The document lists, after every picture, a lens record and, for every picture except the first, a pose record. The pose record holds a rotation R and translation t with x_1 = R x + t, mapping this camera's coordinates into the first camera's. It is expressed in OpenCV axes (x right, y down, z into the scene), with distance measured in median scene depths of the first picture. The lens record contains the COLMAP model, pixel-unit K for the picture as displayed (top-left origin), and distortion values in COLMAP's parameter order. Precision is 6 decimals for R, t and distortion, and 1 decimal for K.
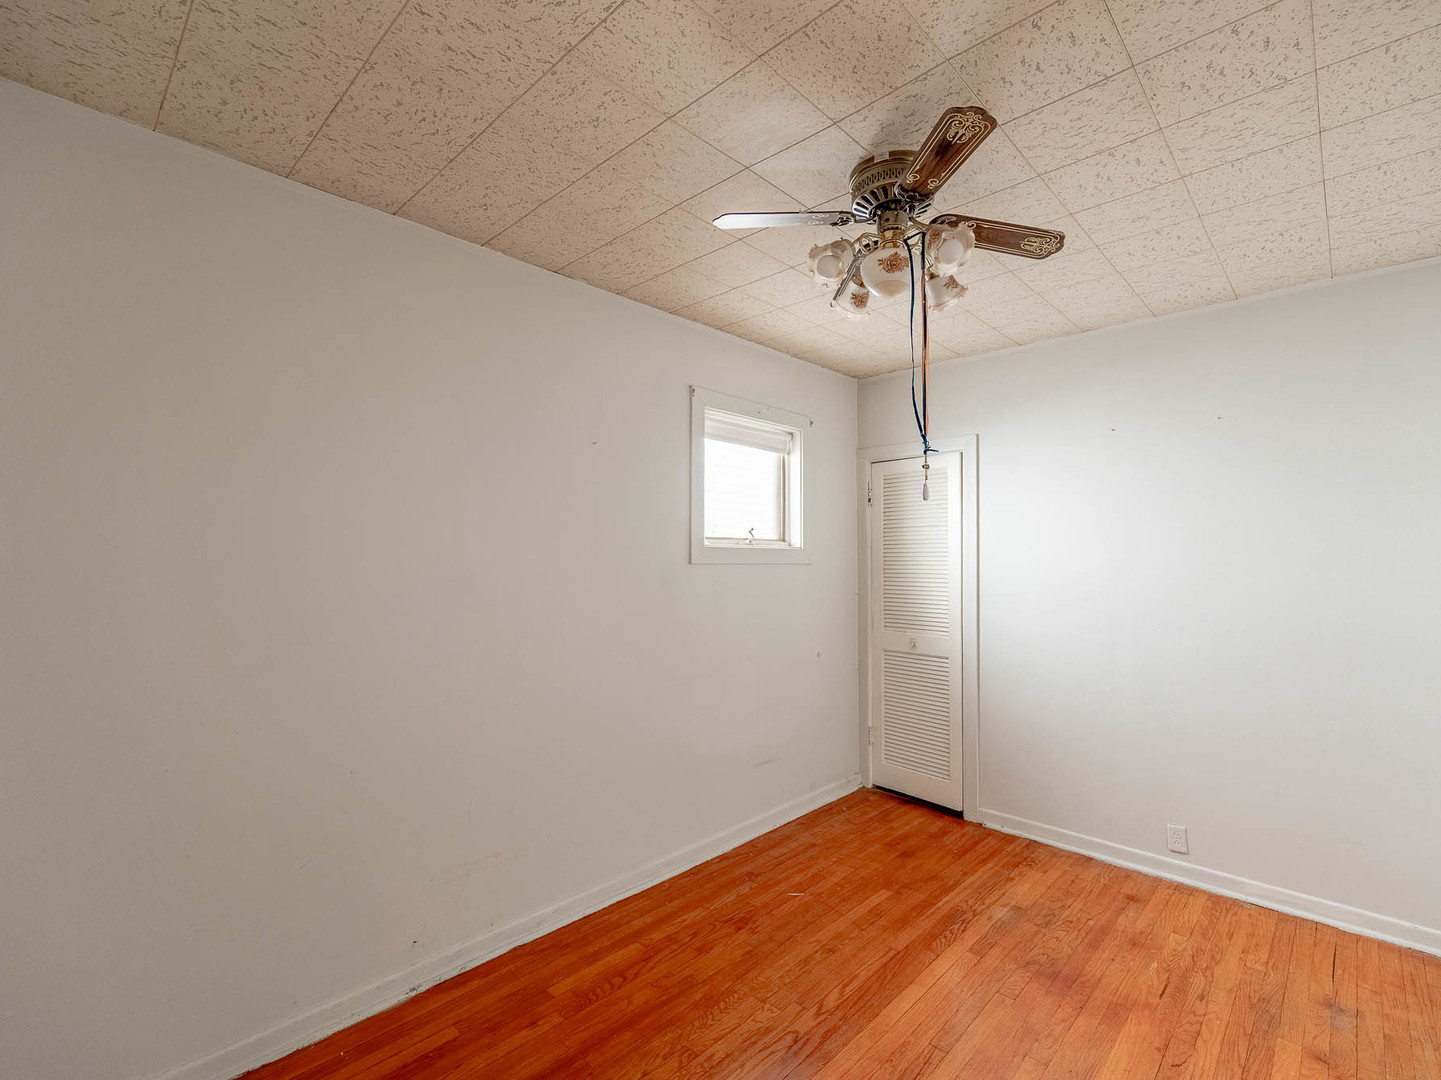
lens RADIAL K [[654.1, 0, 720.5], [0, 654.1, 540.0], [0, 0, 1]] dist [0.002242, 0.000547]
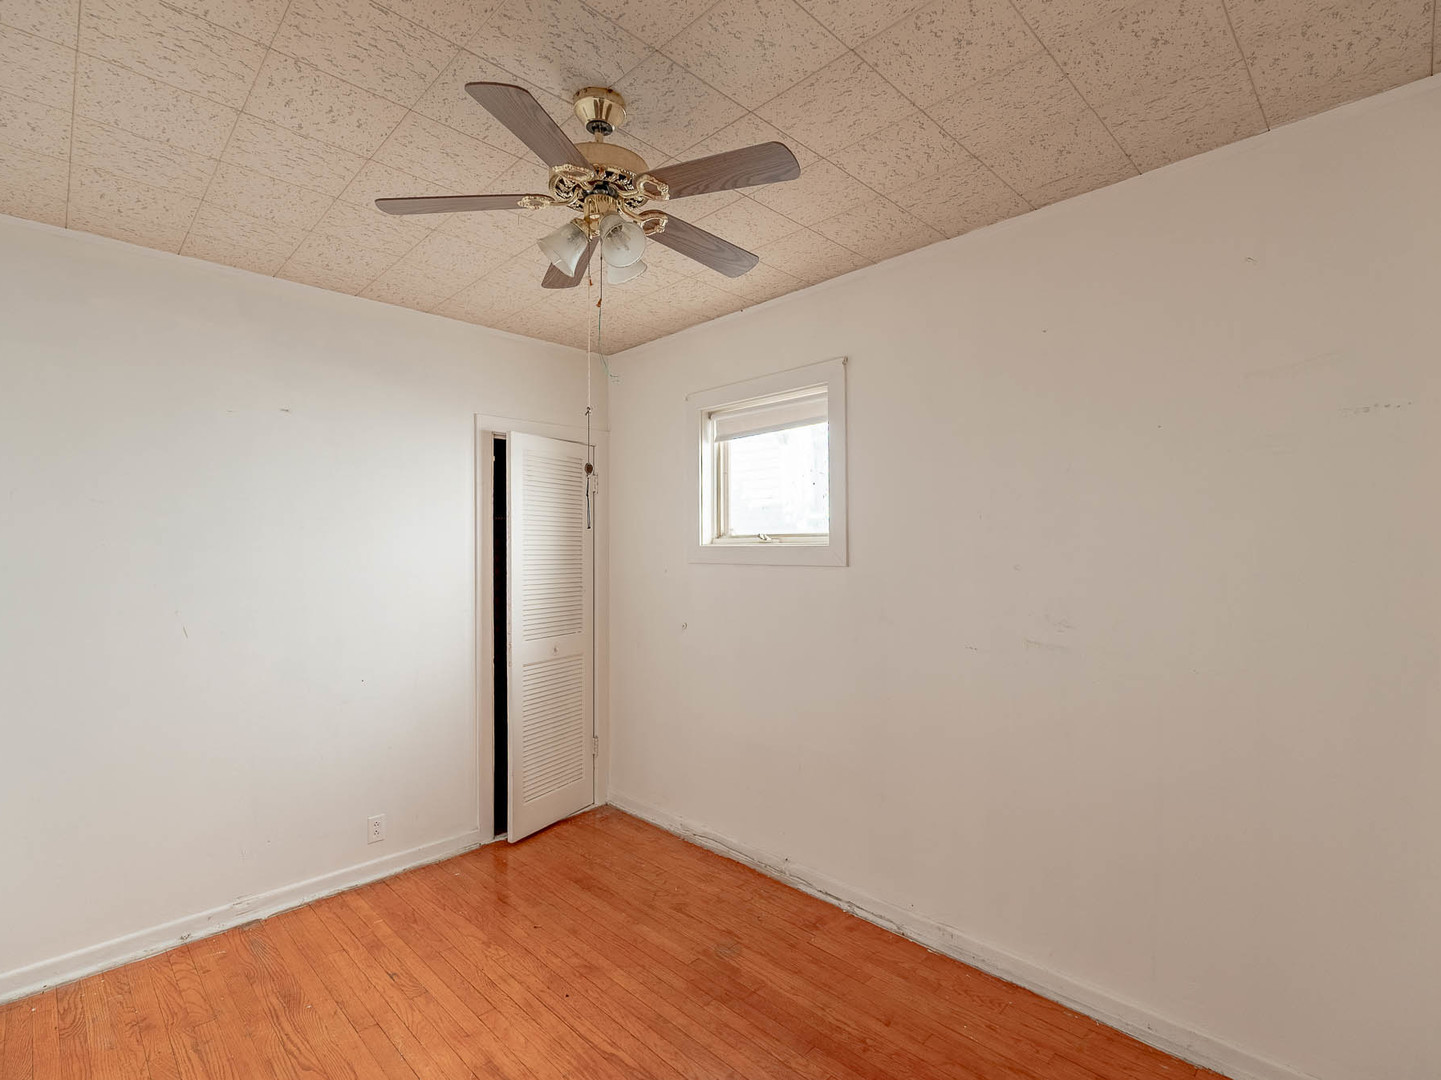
lens RADIAL K [[688.5, 0, 720.5], [0, 688.5, 534.7], [0, 0, 1]] dist [-0.019835, -0.000924]
pose [[-0.025621, -0.026761, -0.999313, 1.462237], [0.024891, 0.999315, -0.027400, 0.021032], [0.999362, -0.025576, -0.024937, 1.543879]]
